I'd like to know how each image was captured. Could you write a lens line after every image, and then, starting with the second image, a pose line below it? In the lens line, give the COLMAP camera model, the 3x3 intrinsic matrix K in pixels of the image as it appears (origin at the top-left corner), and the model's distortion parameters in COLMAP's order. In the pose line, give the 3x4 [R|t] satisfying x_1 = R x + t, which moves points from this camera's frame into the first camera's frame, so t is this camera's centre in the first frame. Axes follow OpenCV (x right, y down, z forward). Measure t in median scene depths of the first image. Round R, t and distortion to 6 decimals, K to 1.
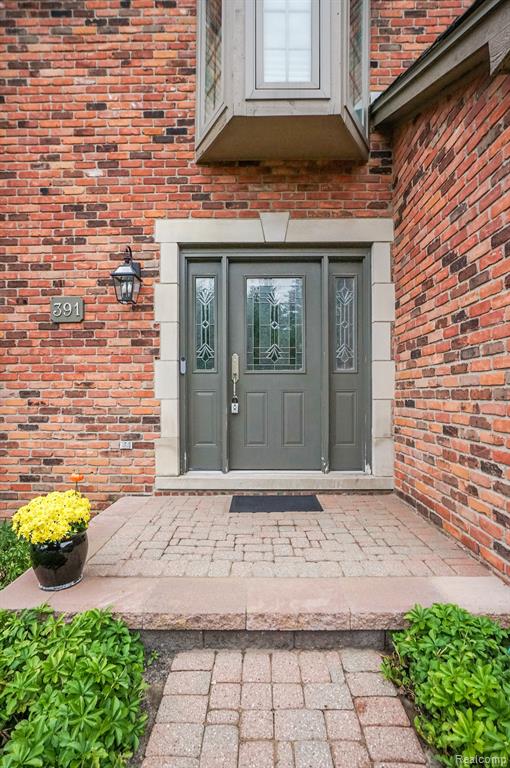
lens RADIAL K [[393.5, 0, 259.7], [0, 393.5, 398.7], [0, 0, 1]] dist [-0.030986, 0.012382]
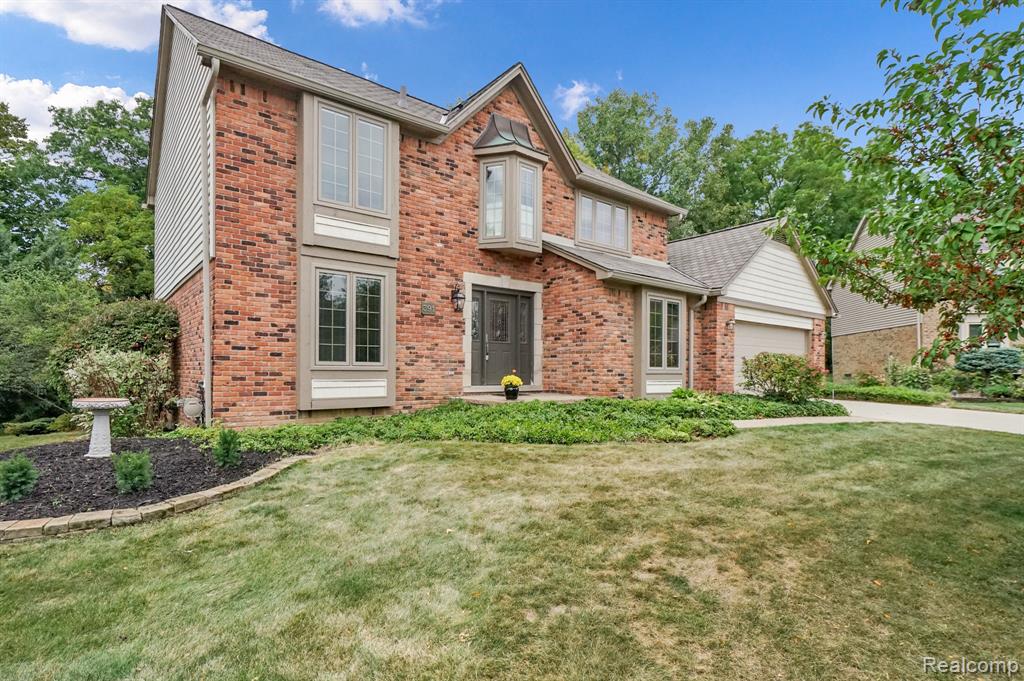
lens RADIAL K [[524.6, 0, 517.2], [0, 524.6, 391.1], [0, 0, 1]] dist [-0.030986, 0.012382]
pose [[0.759585, -0.017184, 0.650181, -1.972438], [-0.001154, 0.999614, 0.027767, 0.137724], [-0.650407, -0.021842, 0.759272, -1.467003]]
